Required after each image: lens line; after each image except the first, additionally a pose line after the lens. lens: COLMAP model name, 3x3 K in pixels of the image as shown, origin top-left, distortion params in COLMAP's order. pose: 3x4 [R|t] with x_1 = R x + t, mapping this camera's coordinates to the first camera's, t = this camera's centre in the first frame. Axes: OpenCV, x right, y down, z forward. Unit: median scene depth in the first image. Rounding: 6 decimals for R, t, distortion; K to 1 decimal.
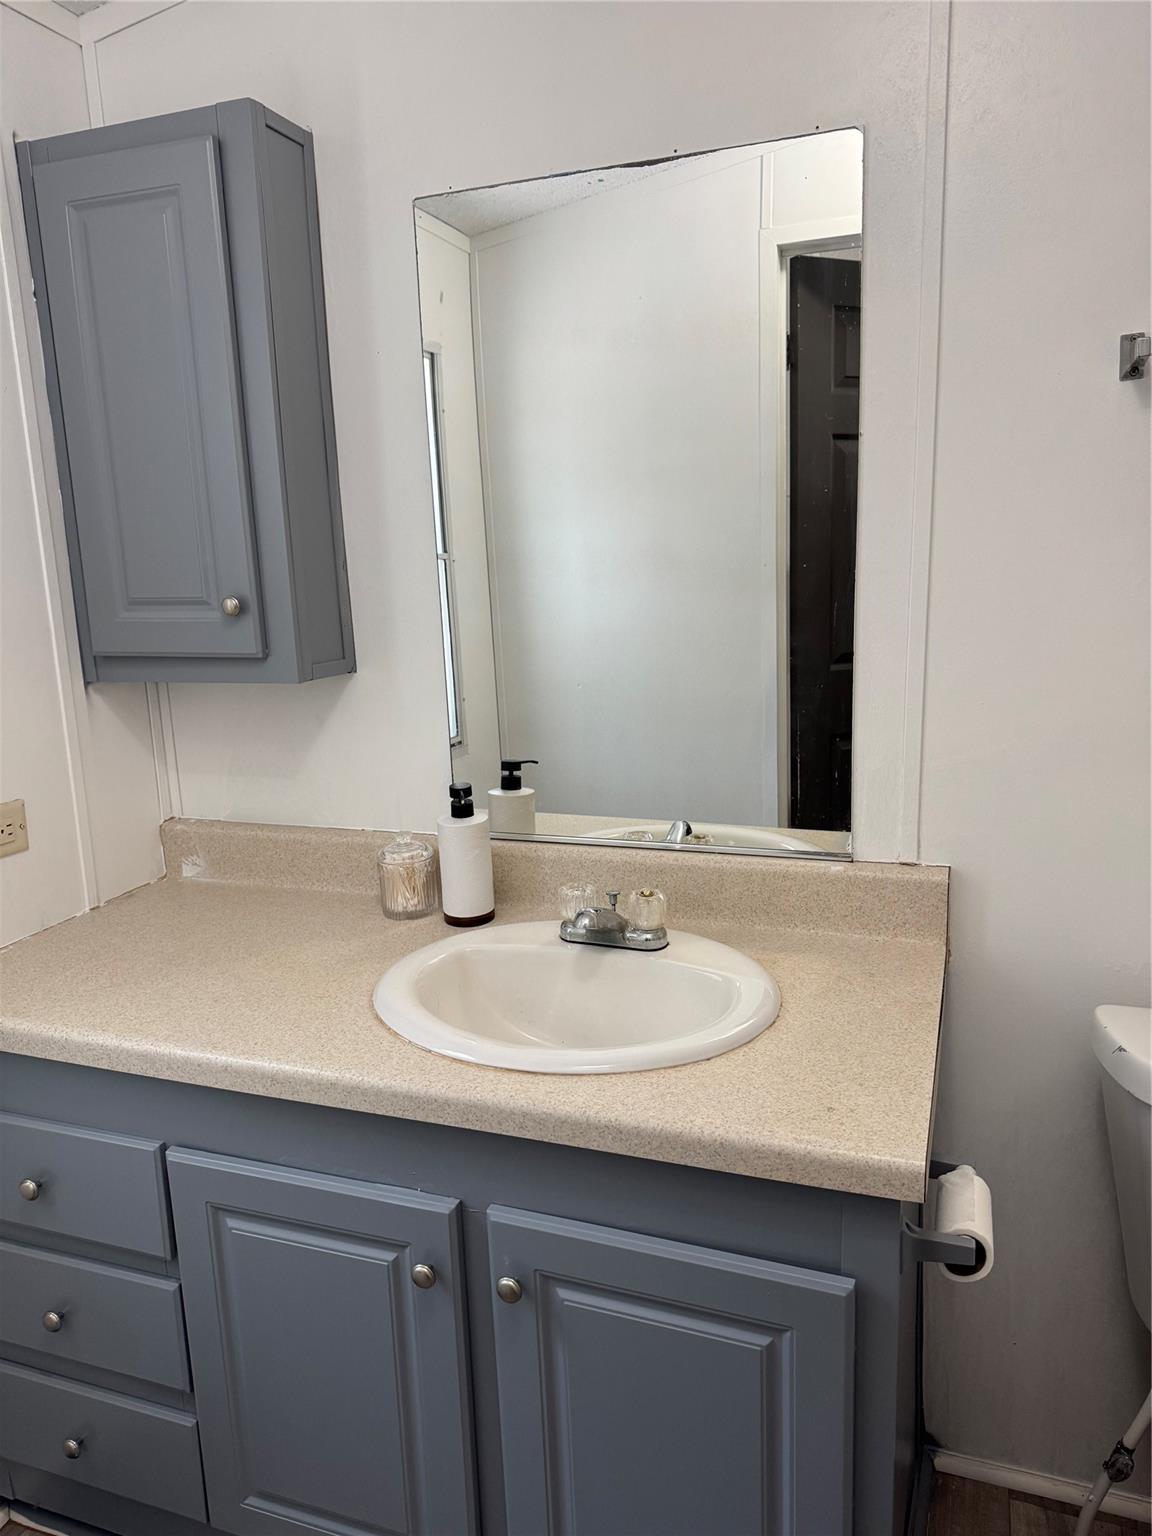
lens RADIAL K [[1087.7, 0, 568.5], [0, 1087.7, 766.3], [0, 0, 1]] dist [0.065371, -0.032952]
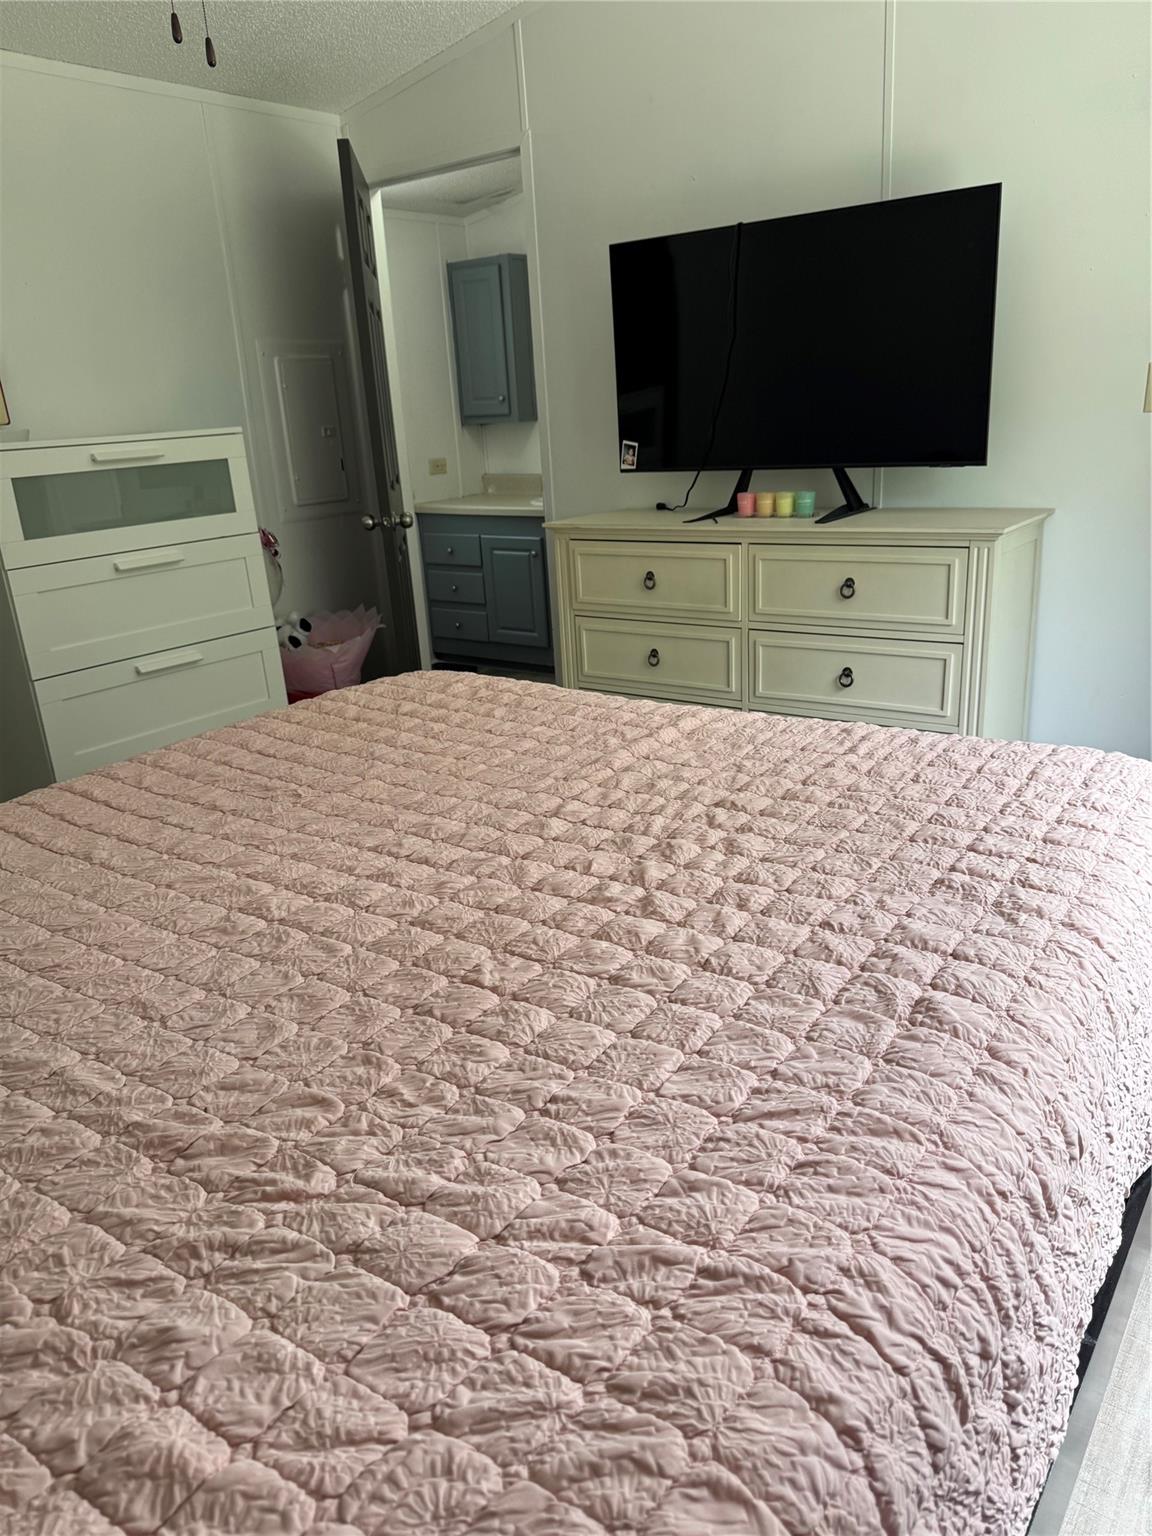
lens RADIAL K [[1087.7, 0, 568.5], [0, 1087.7, 766.3], [0, 0, 1]] dist [0.065371, -0.032952]
pose [[0.956306, 0.071858, -0.283400, 0.994572], [-0.030987, 0.988778, 0.146147, 0.506224], [0.290722, -0.130979, 0.947800, -2.455211]]
